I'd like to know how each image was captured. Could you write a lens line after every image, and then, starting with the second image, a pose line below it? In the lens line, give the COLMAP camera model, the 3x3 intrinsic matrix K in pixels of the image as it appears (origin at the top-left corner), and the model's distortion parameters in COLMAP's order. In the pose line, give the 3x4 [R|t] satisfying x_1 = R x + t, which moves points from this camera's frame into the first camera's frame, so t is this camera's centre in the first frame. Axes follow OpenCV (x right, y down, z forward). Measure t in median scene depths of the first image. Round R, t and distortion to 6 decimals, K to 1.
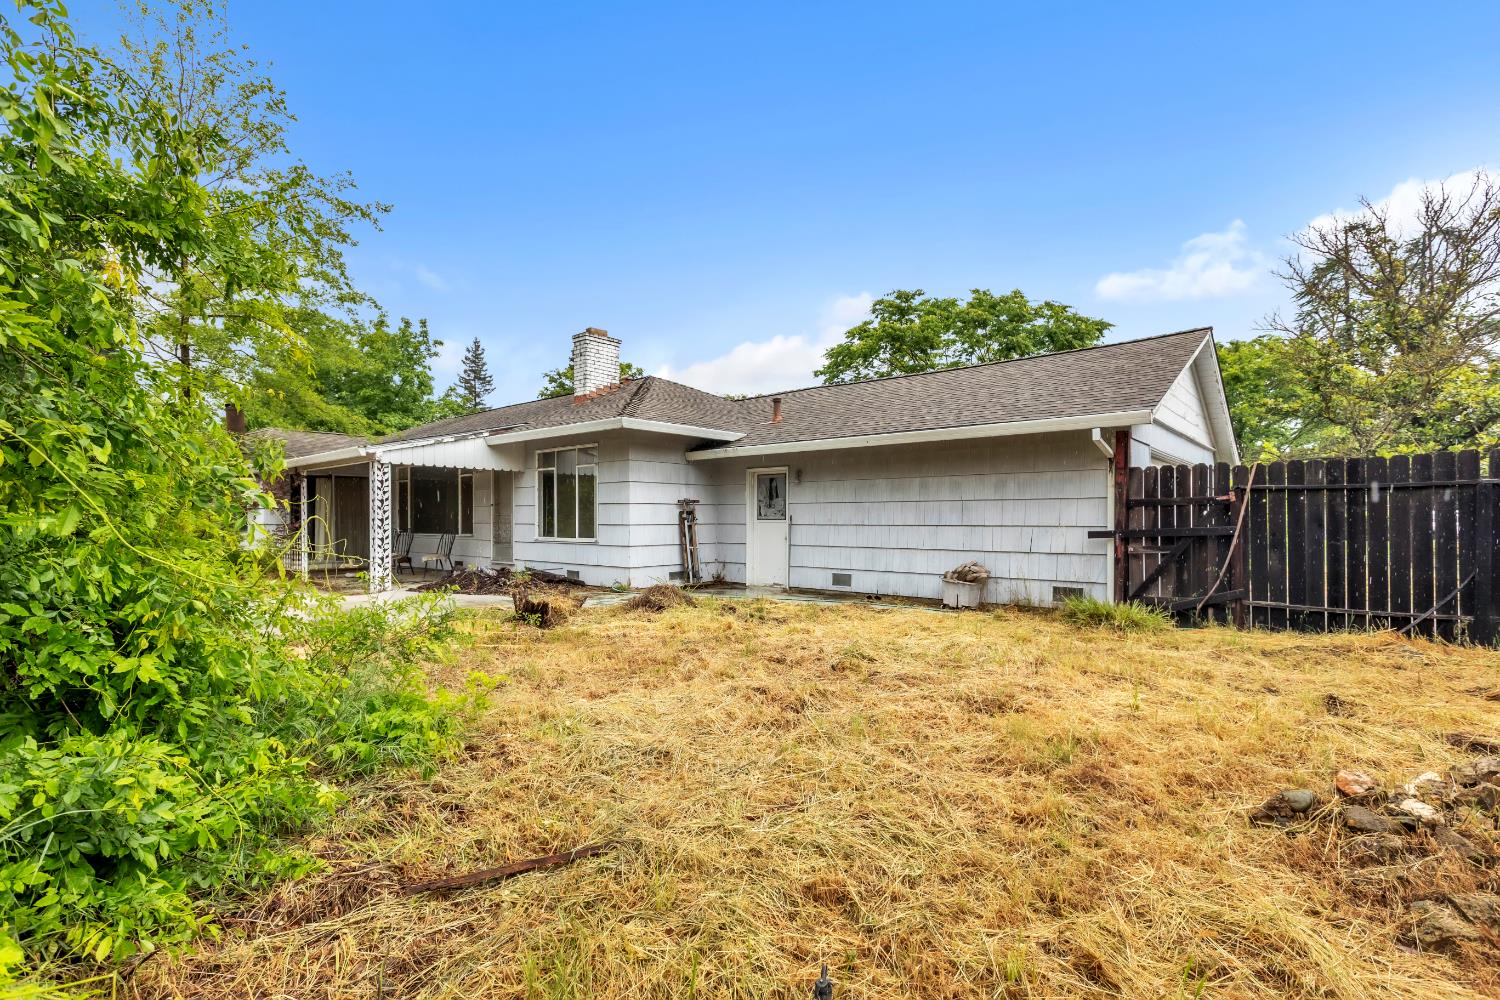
lens RADIAL K [[680.3, 0, 742.8], [0, 680.3, 526.0], [0, 0, 1]] dist [0.002443, -0.000062]
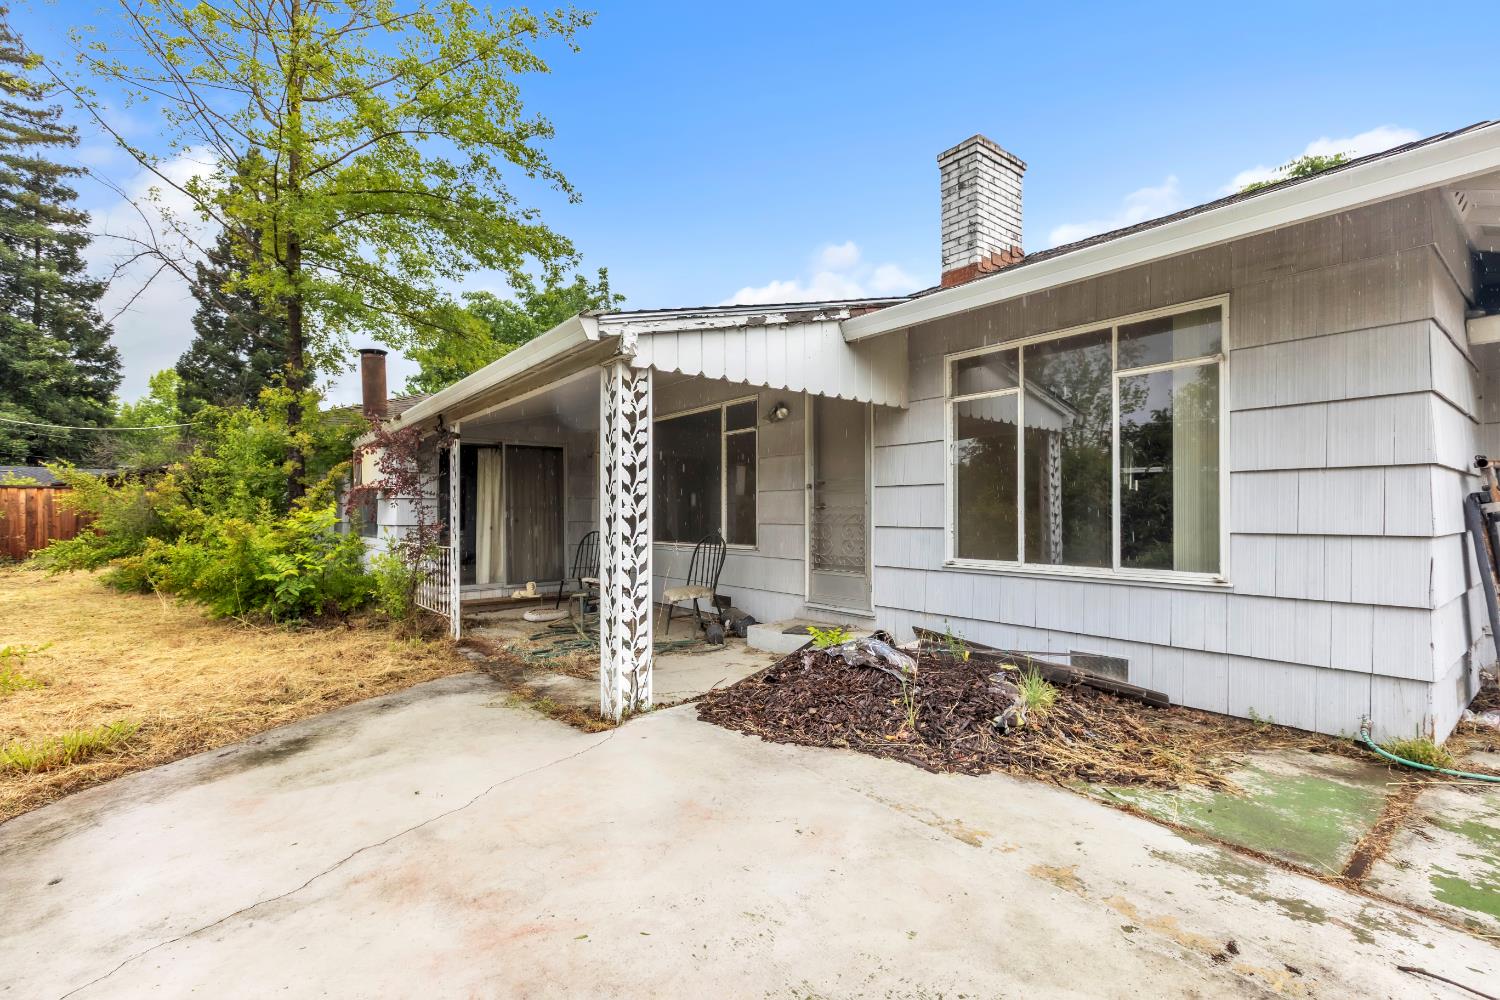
lens RADIAL K [[680.3, 0, 752.6], [0, 680.3, 503.1], [0, 0, 1]] dist [0.002443, -0.000062]
pose [[0.983557, -0.006335, -0.180489, -0.337757], [0.001608, 0.999652, -0.026323, -0.007317], [0.180593, 0.025600, 0.983225, 0.548022]]
